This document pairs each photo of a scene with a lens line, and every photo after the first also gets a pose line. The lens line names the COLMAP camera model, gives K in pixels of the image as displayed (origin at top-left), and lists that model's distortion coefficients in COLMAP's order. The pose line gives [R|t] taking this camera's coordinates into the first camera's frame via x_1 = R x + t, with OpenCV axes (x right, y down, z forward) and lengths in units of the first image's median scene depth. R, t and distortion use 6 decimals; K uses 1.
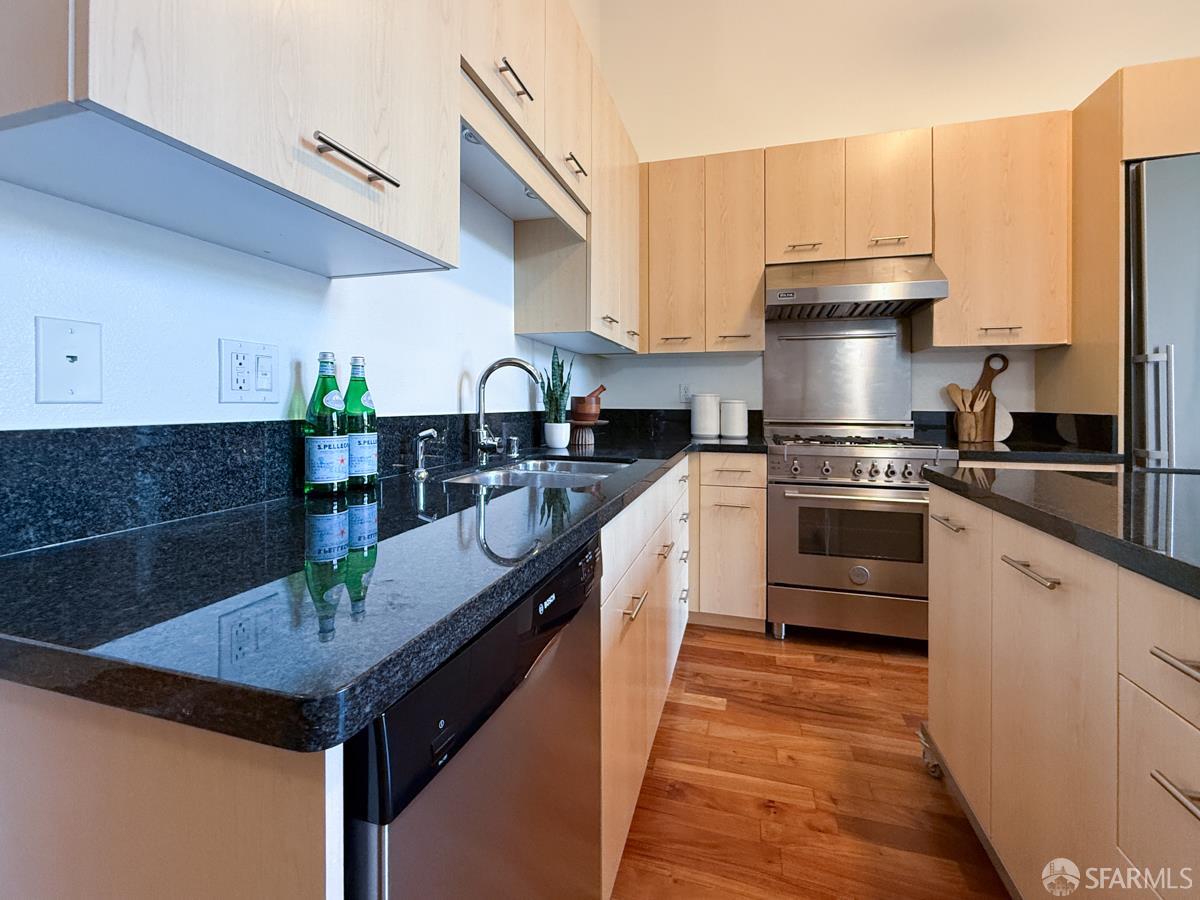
lens RADIAL K [[492.6, 0, 603.8], [0, 492.6, 401.9], [0, 0, 1]] dist [-0.011808, -0.001028]
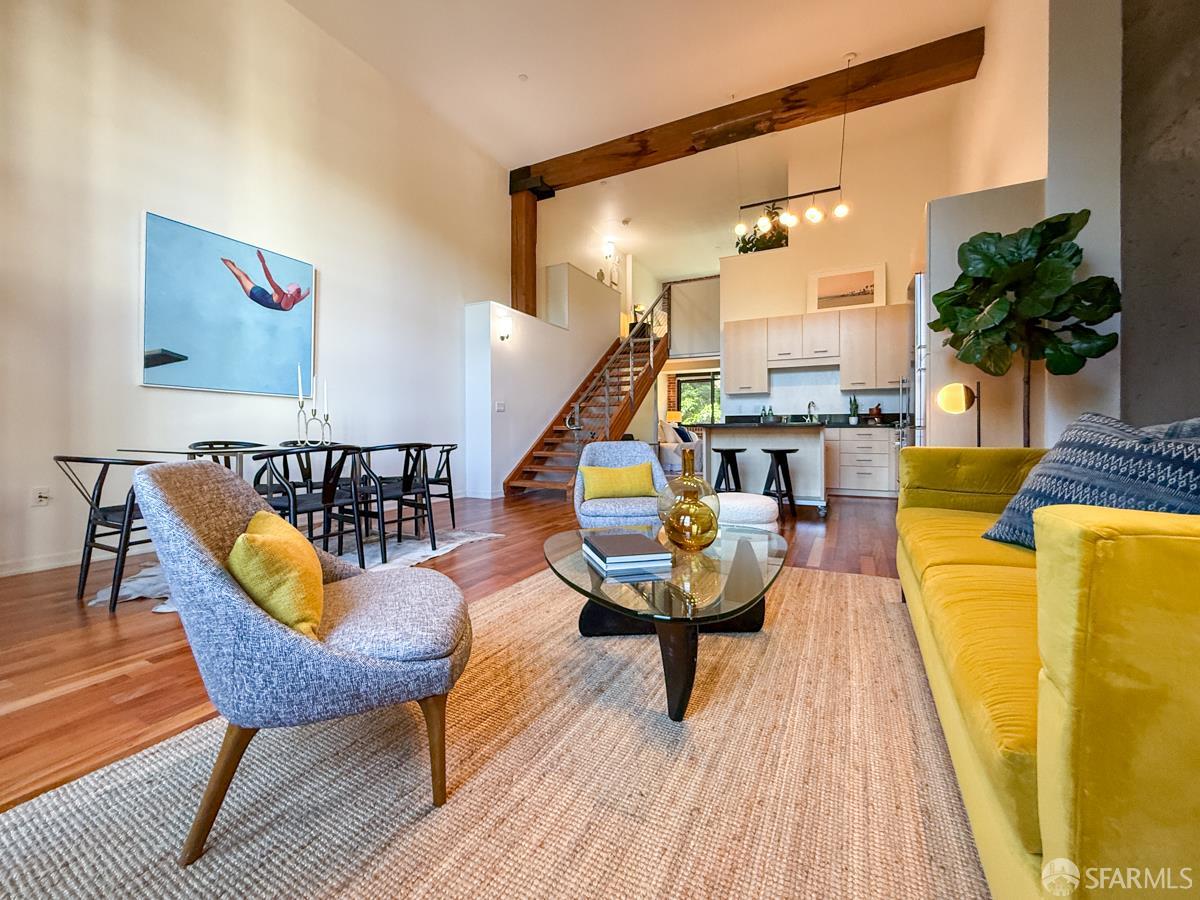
lens RADIAL K [[492.6, 0, 593.3], [0, 492.6, 438.2], [0, 0, 1]] dist [-0.011808, -0.001028]
pose [[-0.216466, 0.007193, -0.976264, 3.285889], [-0.004002, 0.999958, 0.008255, 0.151375], [0.976282, 0.005694, -0.216428, 0.041568]]
